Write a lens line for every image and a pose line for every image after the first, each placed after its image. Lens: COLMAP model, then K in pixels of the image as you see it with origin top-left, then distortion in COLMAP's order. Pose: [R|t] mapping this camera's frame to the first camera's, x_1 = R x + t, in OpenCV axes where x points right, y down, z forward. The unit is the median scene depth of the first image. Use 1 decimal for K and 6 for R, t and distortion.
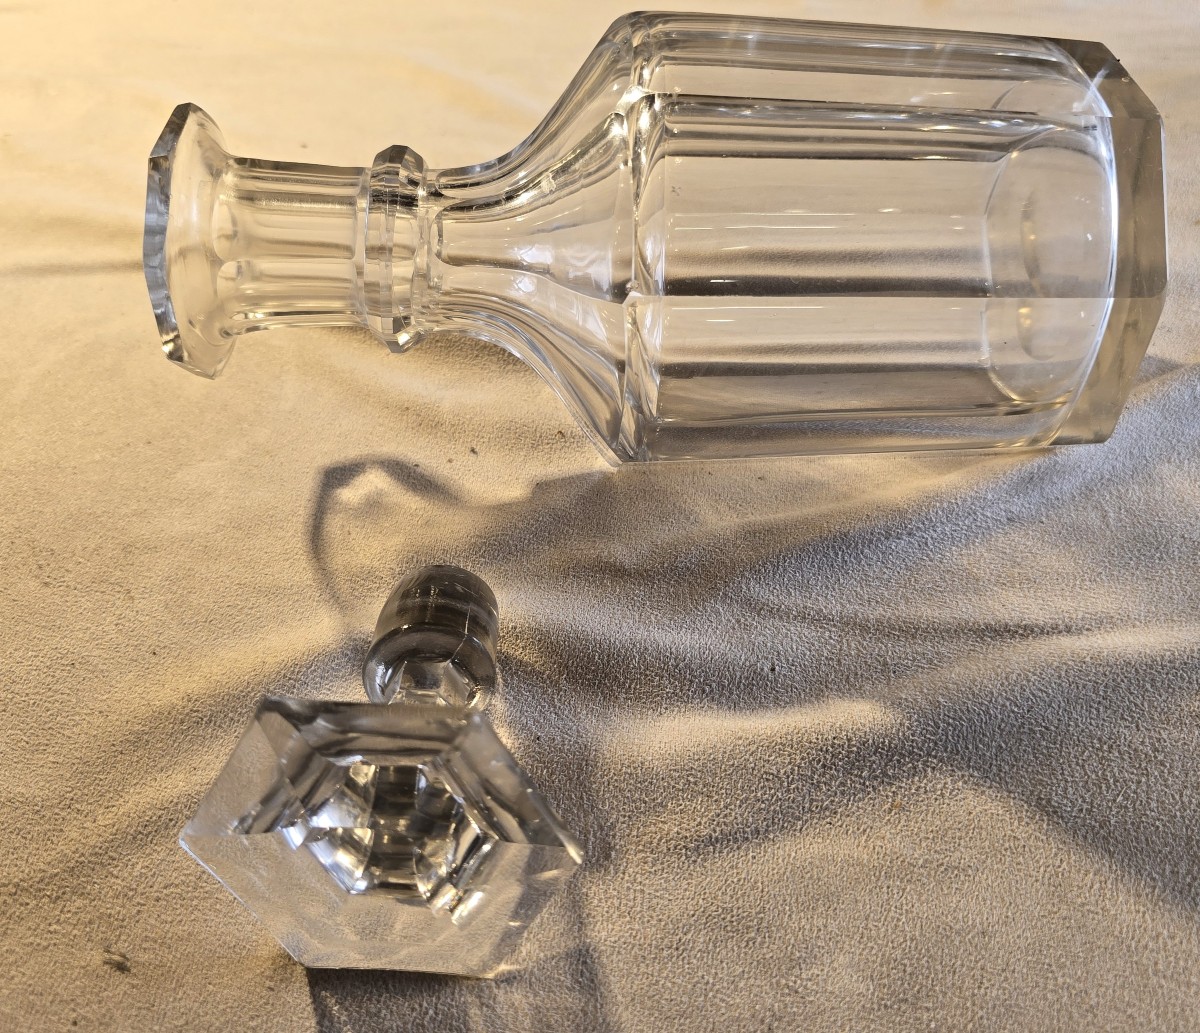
lens RADIAL K [[1540.8, 0, 600.0], [0, 1540.8, 516.5], [0, 0, 1]] dist [0.139890, -0.665860]
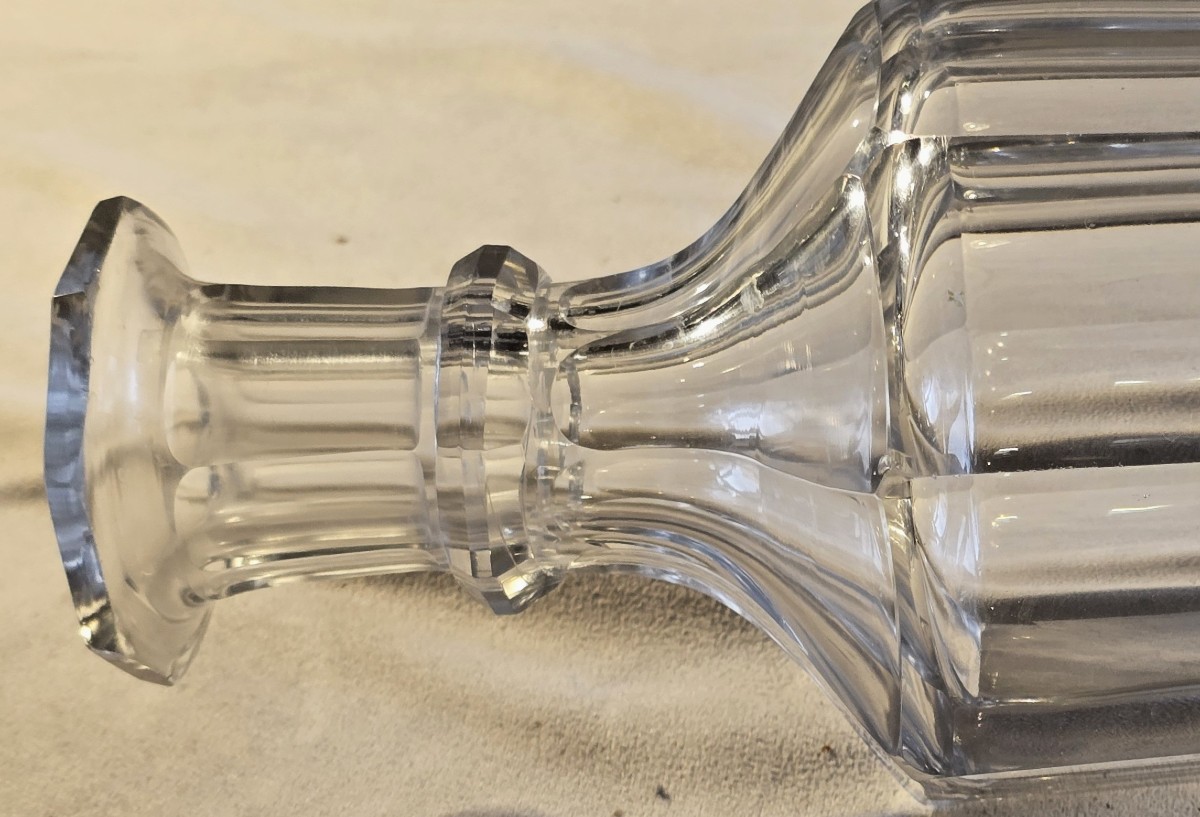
lens RADIAL K [[1677.9, 0, 600.0], [0, 1677.9, 408.5], [0, 0, 1]] dist [-0.003123, -0.061604]
pose [[0.998068, -0.061886, 0.005437, -0.096884], [0.061895, 0.983059, -0.172522, -0.073129], [0.005332, 0.172525, 0.984991, 0.407164]]
